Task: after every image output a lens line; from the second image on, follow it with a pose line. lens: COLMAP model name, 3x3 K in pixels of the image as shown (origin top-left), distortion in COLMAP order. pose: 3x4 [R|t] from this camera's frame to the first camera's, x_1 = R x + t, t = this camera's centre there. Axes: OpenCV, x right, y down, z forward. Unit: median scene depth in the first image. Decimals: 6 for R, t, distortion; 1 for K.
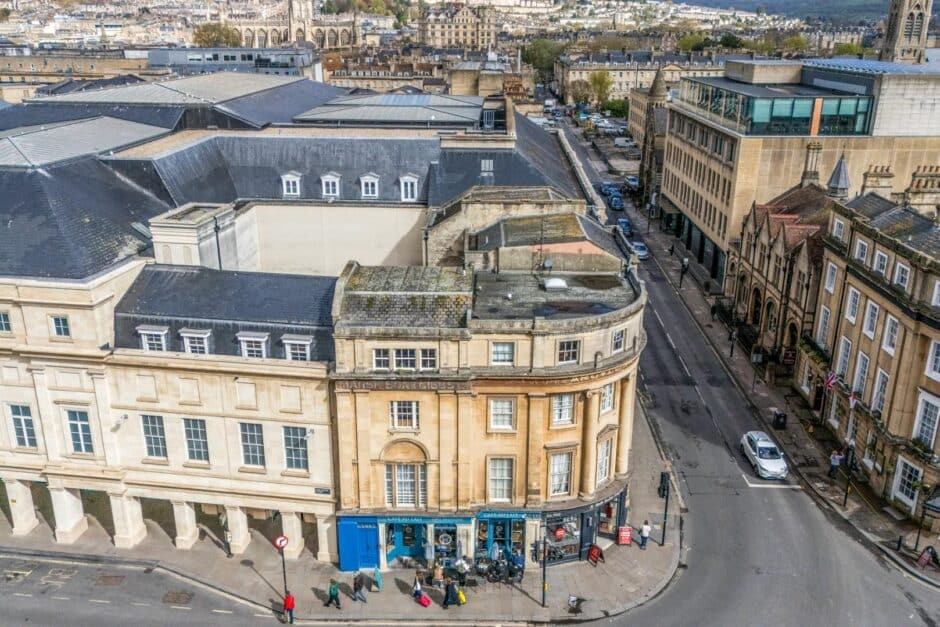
lens RADIAL K [[813.1, 0, 470.0], [0, 813.1, 313.5], [0, 0, 1]] dist [0.091369, -0.100567]
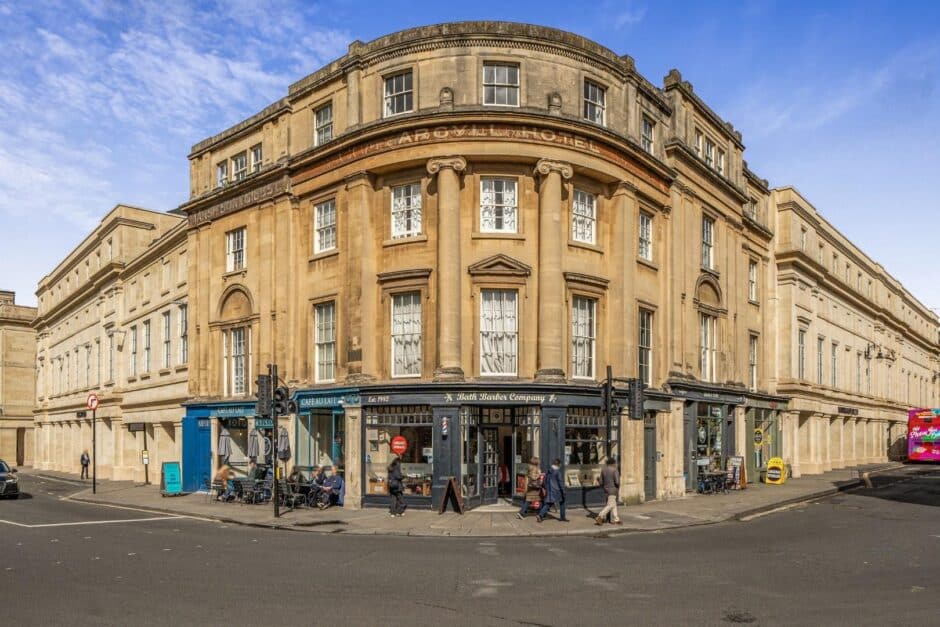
lens RADIAL K [[679.5, 0, 468.4], [0, 679.5, 436.4], [0, 0, 1]] dist [-0.006872, -0.000032]
pose [[0.763947, -0.005914, -0.645252, 0.444993], [-0.206517, 0.945122, -0.253169, 0.370643], [0.611339, 0.326663, 0.720802, 0.695241]]
